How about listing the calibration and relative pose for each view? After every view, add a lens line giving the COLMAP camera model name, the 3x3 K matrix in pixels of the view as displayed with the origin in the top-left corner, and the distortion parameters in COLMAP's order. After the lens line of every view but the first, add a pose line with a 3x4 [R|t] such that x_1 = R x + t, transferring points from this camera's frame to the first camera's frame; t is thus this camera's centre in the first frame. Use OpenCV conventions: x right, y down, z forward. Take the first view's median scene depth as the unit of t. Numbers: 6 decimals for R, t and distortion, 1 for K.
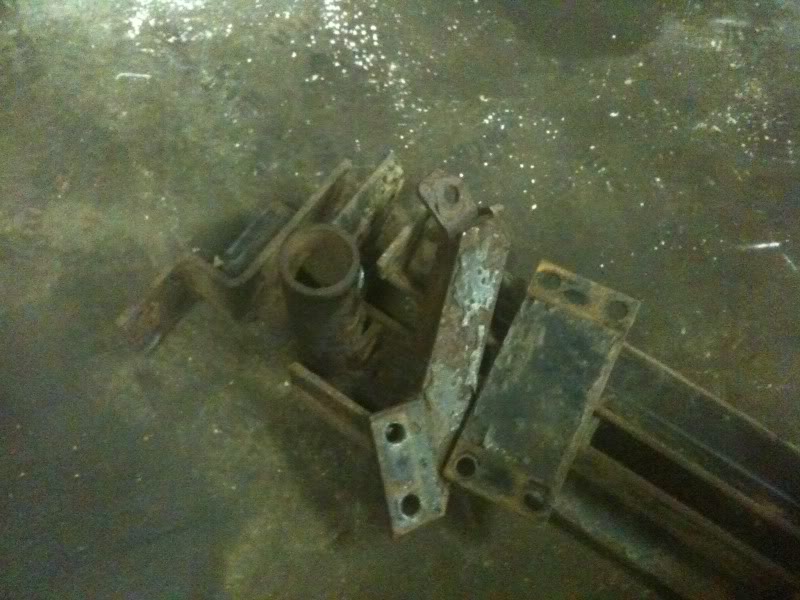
lens RADIAL K [[867.5, 0, 387.2], [0, 867.5, 289.6], [0, 0, 1]] dist [0.127802, -0.426740]
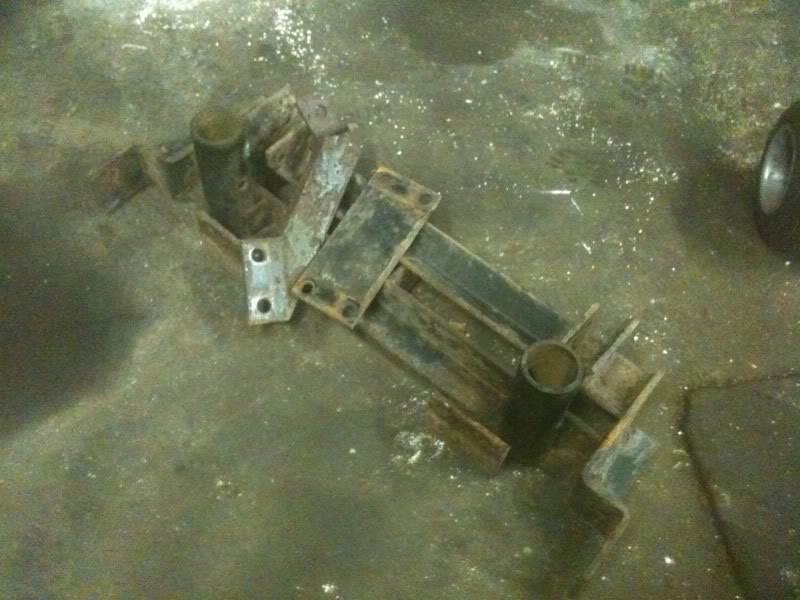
lens RADIAL K [[867.5, 0, 387.2], [0, 867.5, 289.6], [0, 0, 1]] dist [0.127802, -0.426740]
pose [[0.994119, 0.097411, -0.047310, 0.227973], [-0.103298, 0.984133, -0.144263, 0.312802], [0.032506, 0.148302, 0.988408, -0.336824]]
